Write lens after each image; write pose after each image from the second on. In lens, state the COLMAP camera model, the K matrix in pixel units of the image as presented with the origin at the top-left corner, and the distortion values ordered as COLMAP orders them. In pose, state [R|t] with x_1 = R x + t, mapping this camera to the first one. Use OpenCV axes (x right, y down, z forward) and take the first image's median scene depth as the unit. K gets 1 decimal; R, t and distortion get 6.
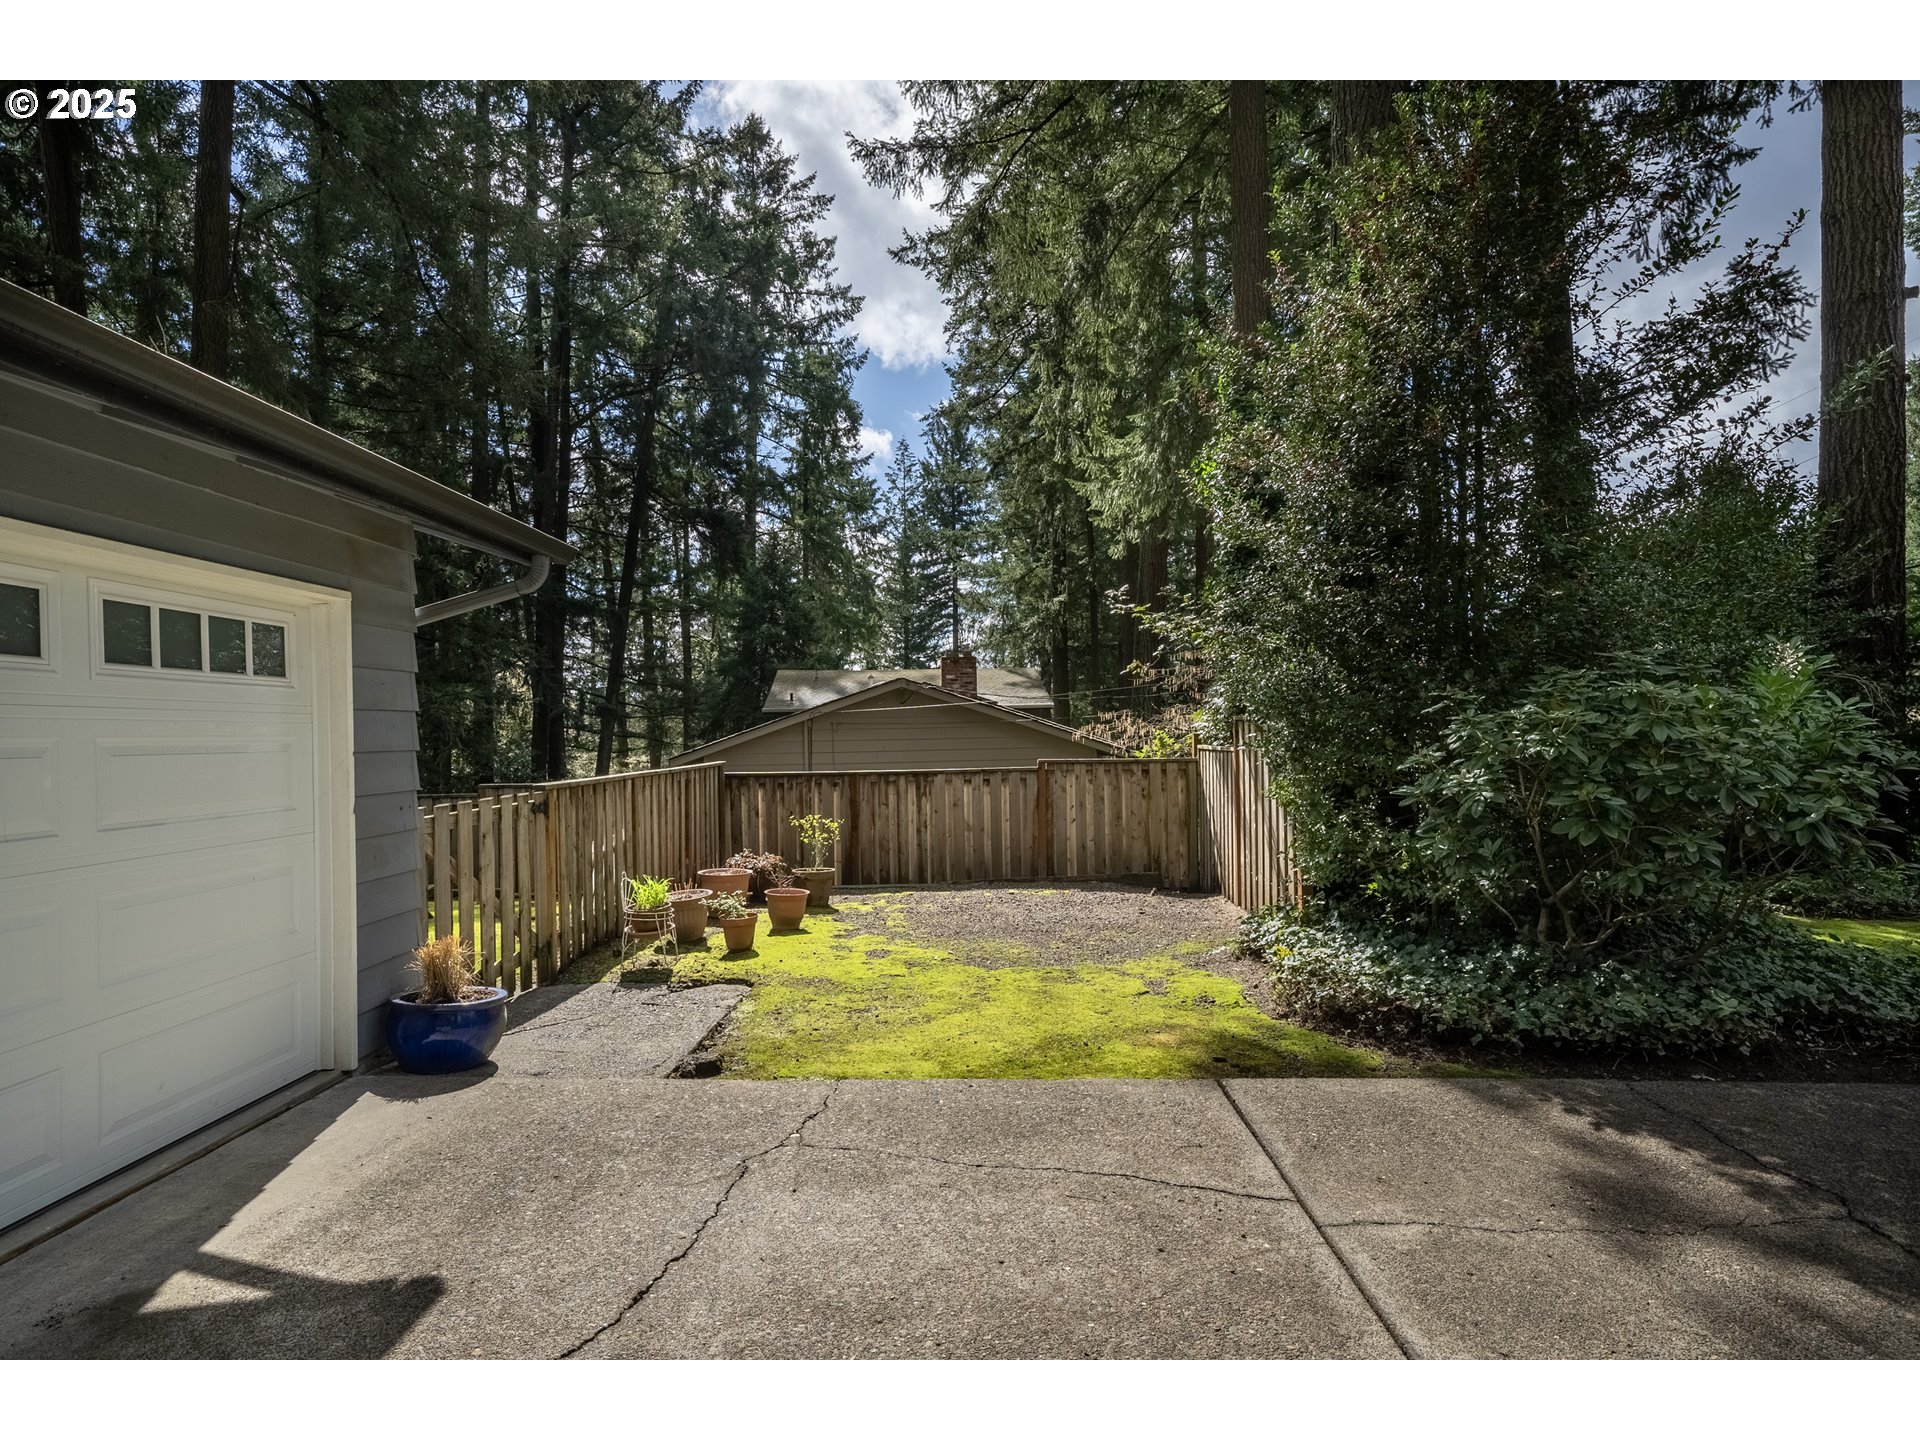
lens RADIAL K [[858.2, 0, 969.9], [0, 858.2, 739.2], [0, 0, 1]] dist [-0.000274, -0.000225]
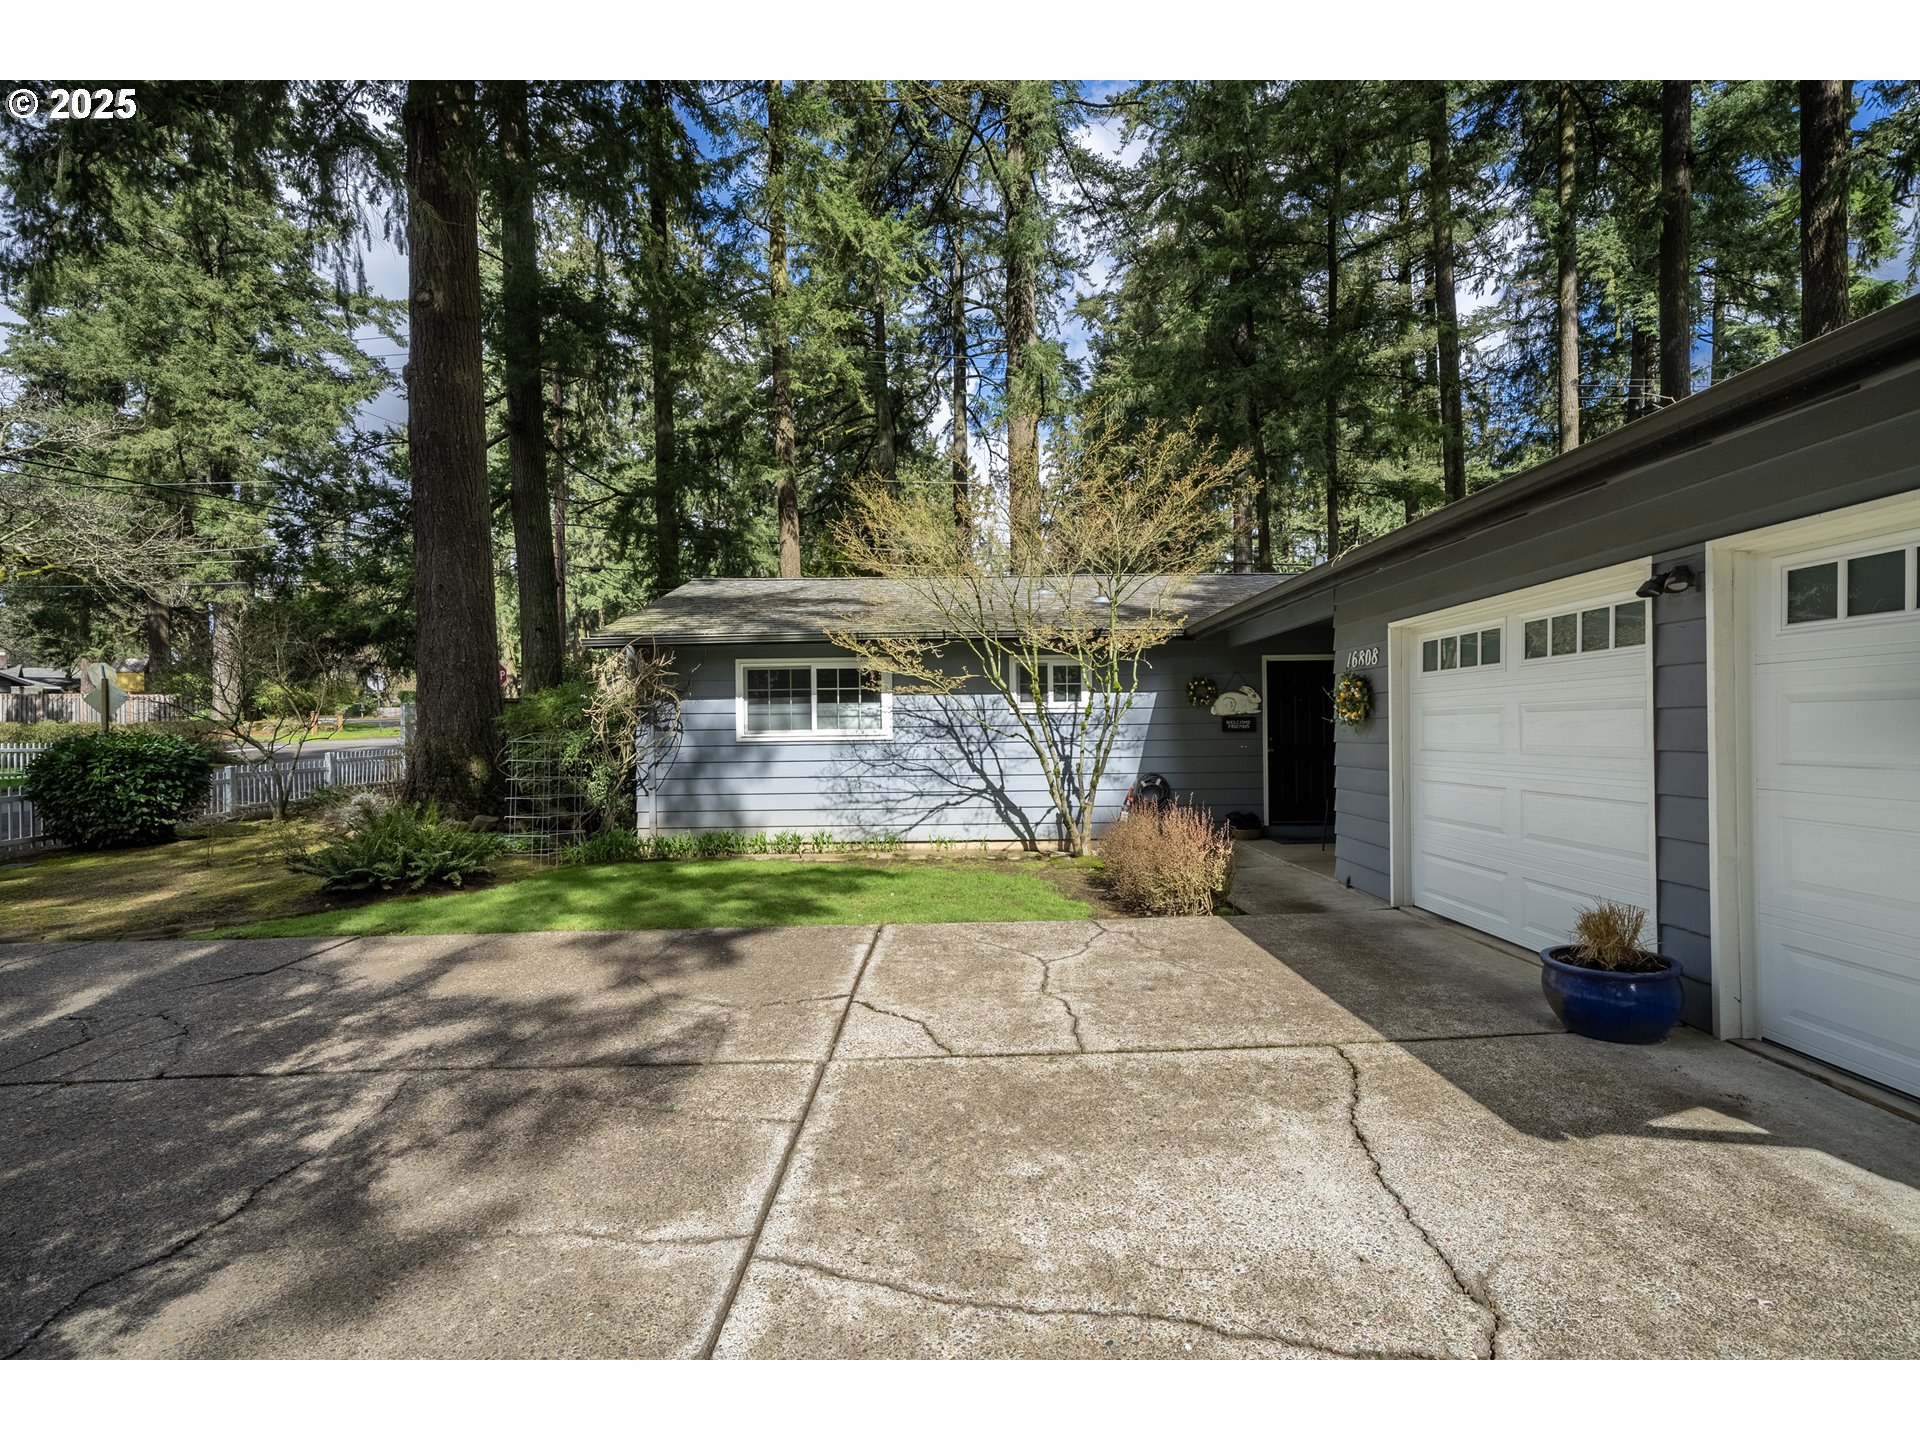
lens RADIAL K [[858.2, 0, 969.9], [0, 858.2, 739.2], [0, 0, 1]] dist [-0.000274, -0.000225]
pose [[-0.999091, 0.032728, -0.027312, 0.199135], [0.031946, 0.999080, 0.028601, 0.005614], [0.028223, 0.027703, -0.999218, 2.142281]]
